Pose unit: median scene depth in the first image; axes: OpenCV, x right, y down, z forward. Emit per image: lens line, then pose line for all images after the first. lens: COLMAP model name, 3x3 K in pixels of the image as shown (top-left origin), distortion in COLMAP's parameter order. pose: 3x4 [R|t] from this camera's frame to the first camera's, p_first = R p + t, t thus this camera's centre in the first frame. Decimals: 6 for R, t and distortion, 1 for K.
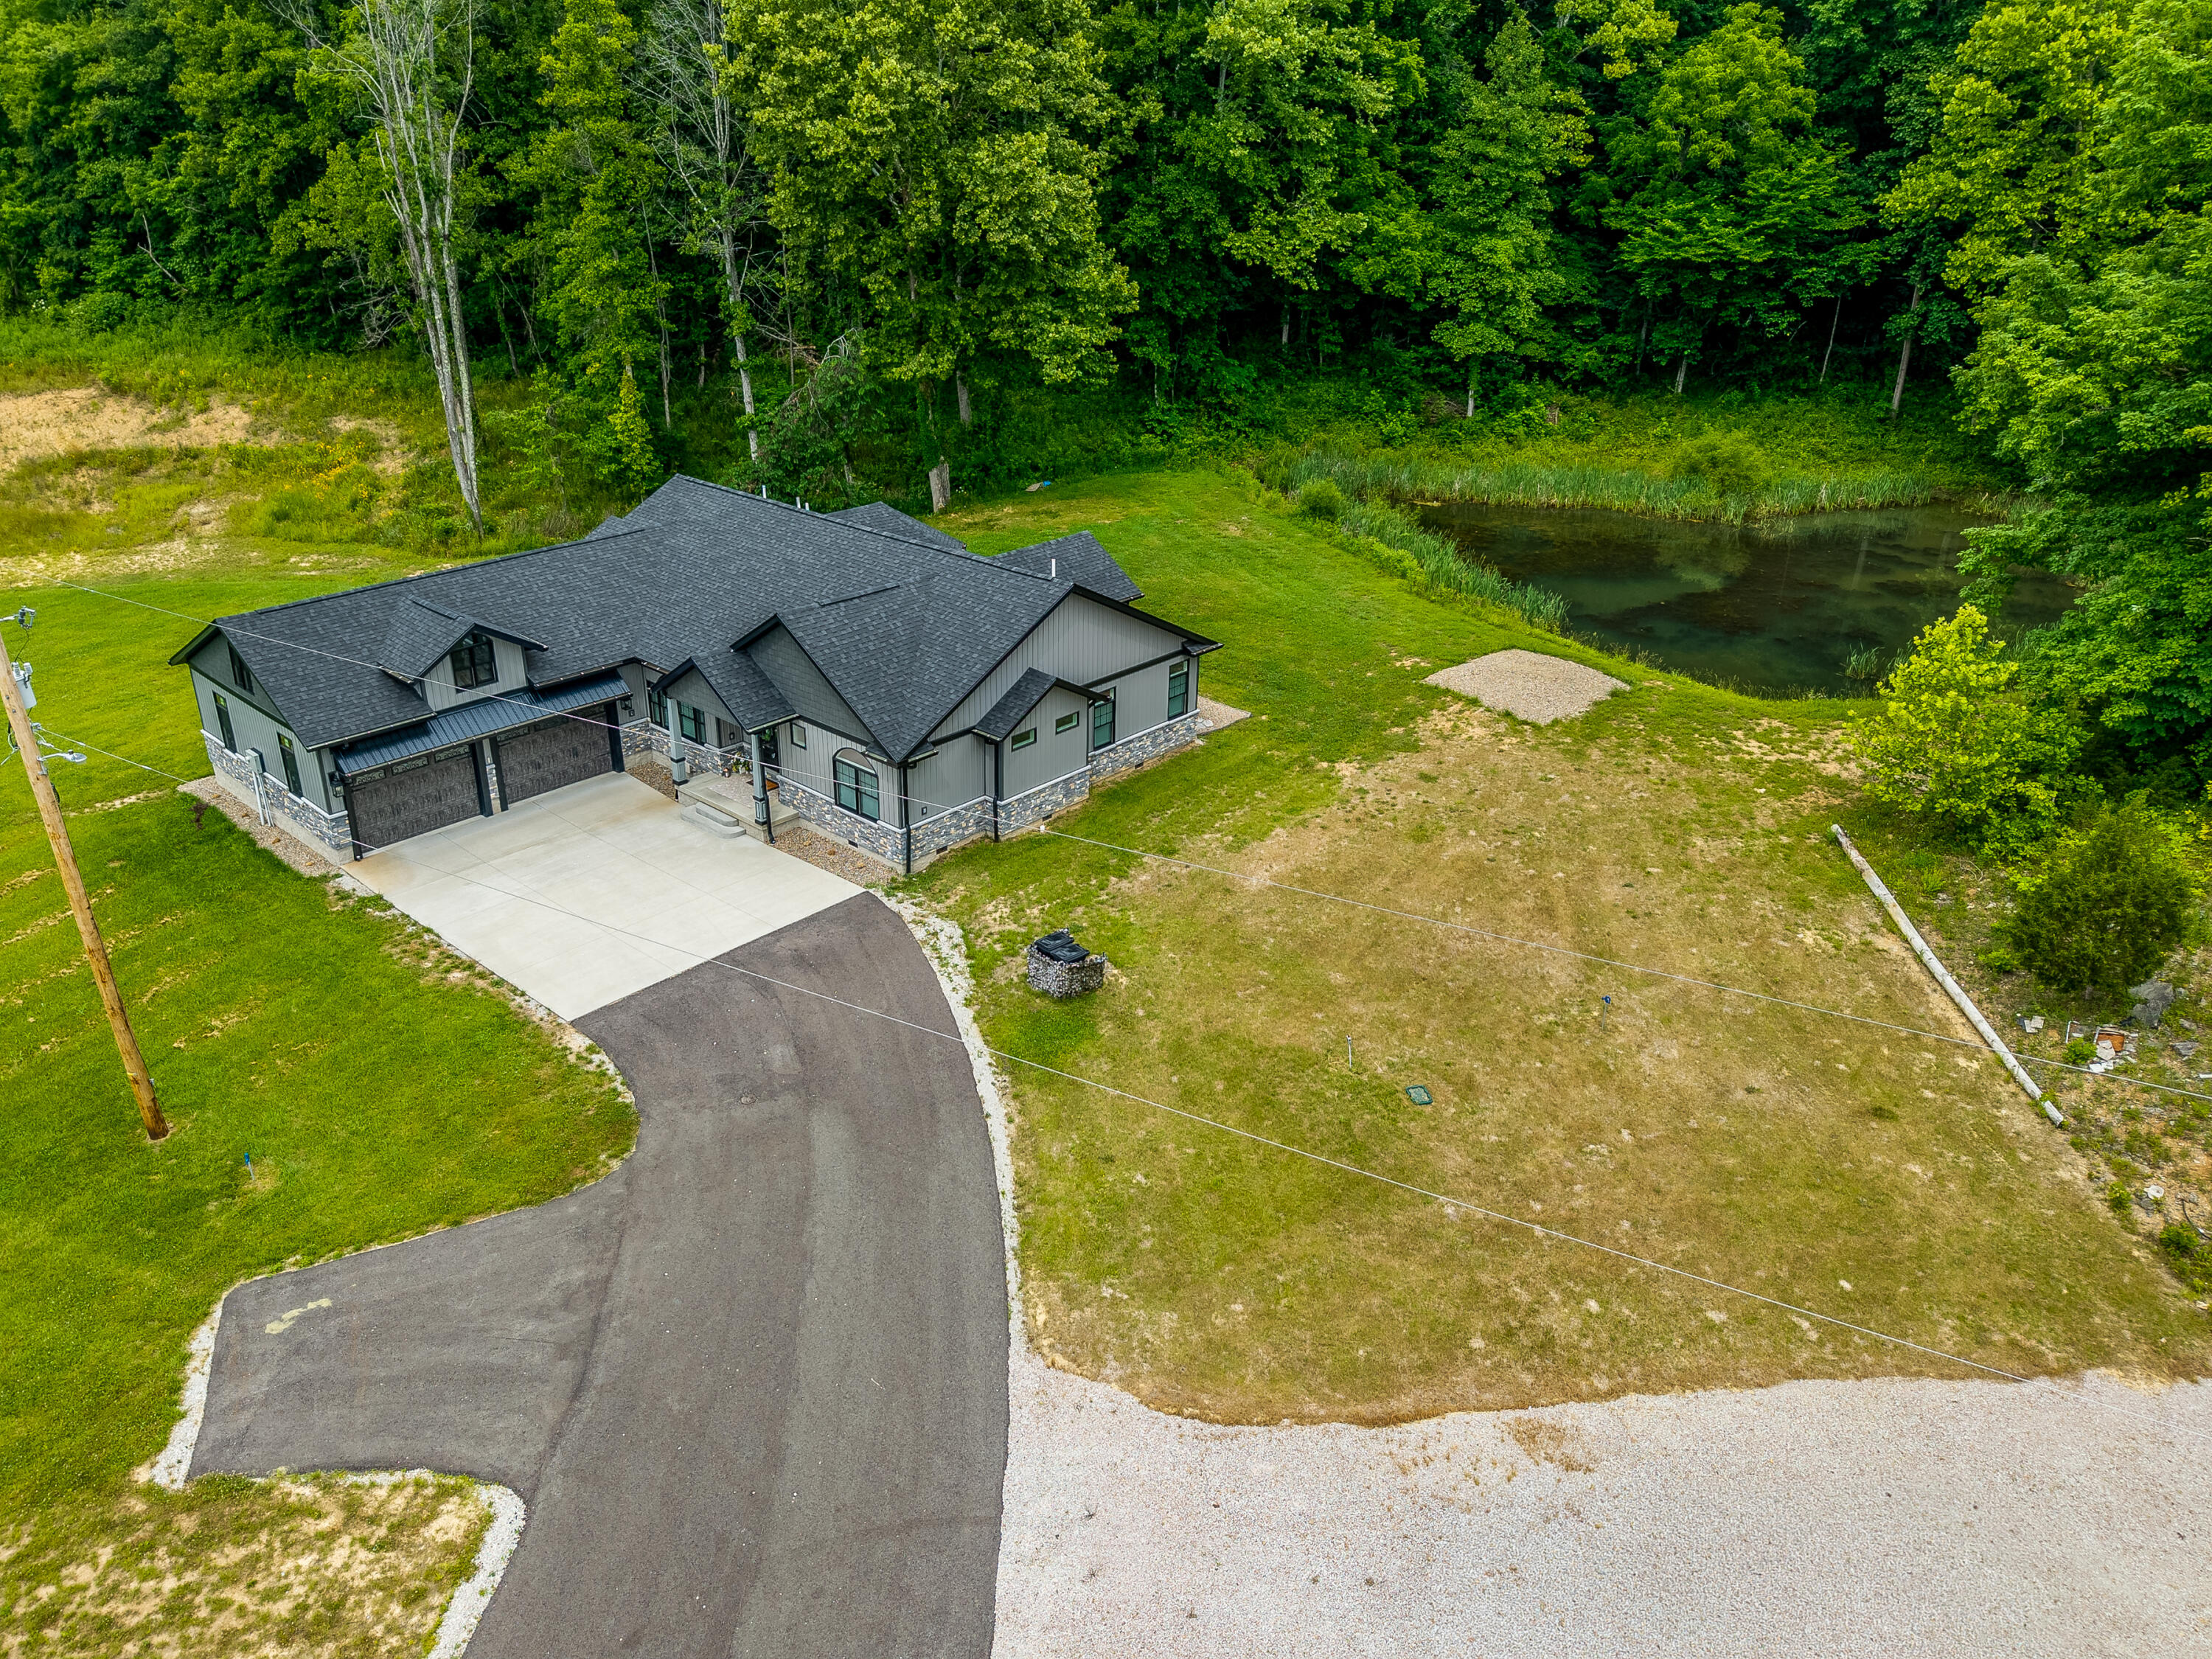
lens RADIAL K [[1557.7, 0, 1101.7], [0, 1557.7, 832.1], [0, 0, 1]] dist [0.004339, -0.011416]
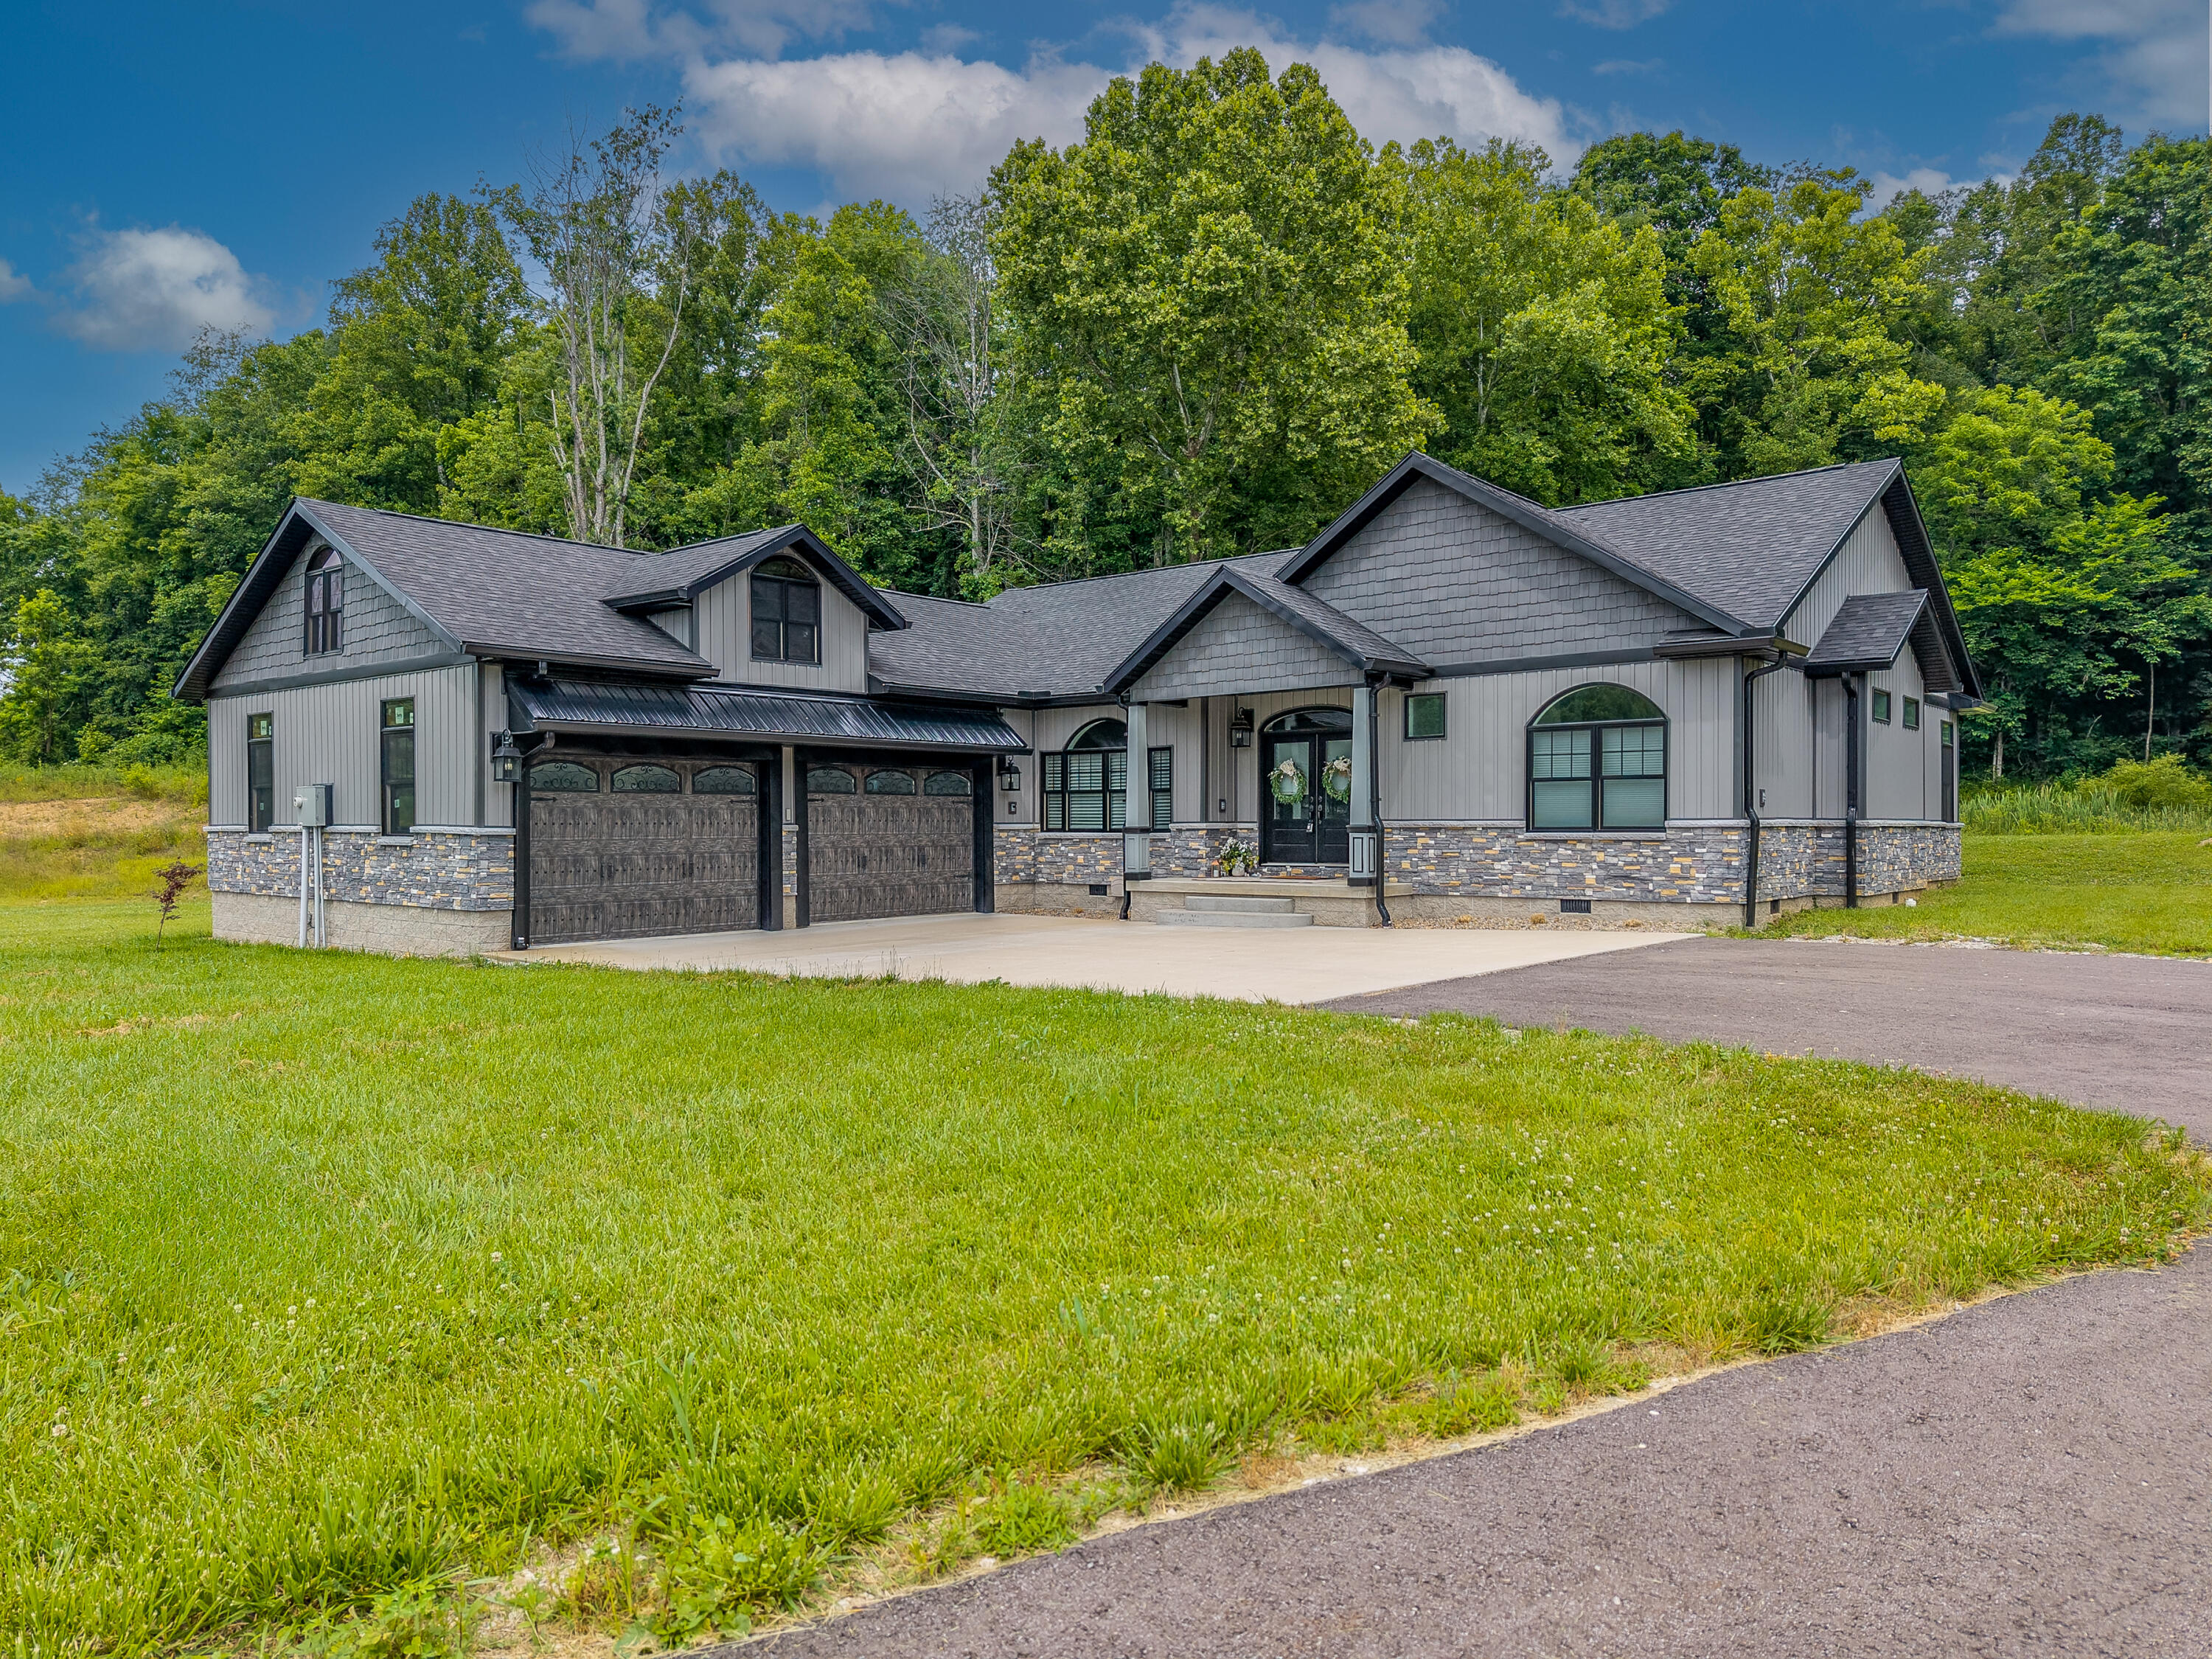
lens RADIAL K [[1557.7, 0, 1184.0], [0, 1557.7, 814.0], [0, 0, 1]] dist [0.004339, -0.011416]
pose [[0.998597, -0.021882, 0.048214, -0.242095], [0.039557, 0.913625, -0.404629, 0.135285], [-0.035195, 0.405969, 0.913209, 0.448244]]
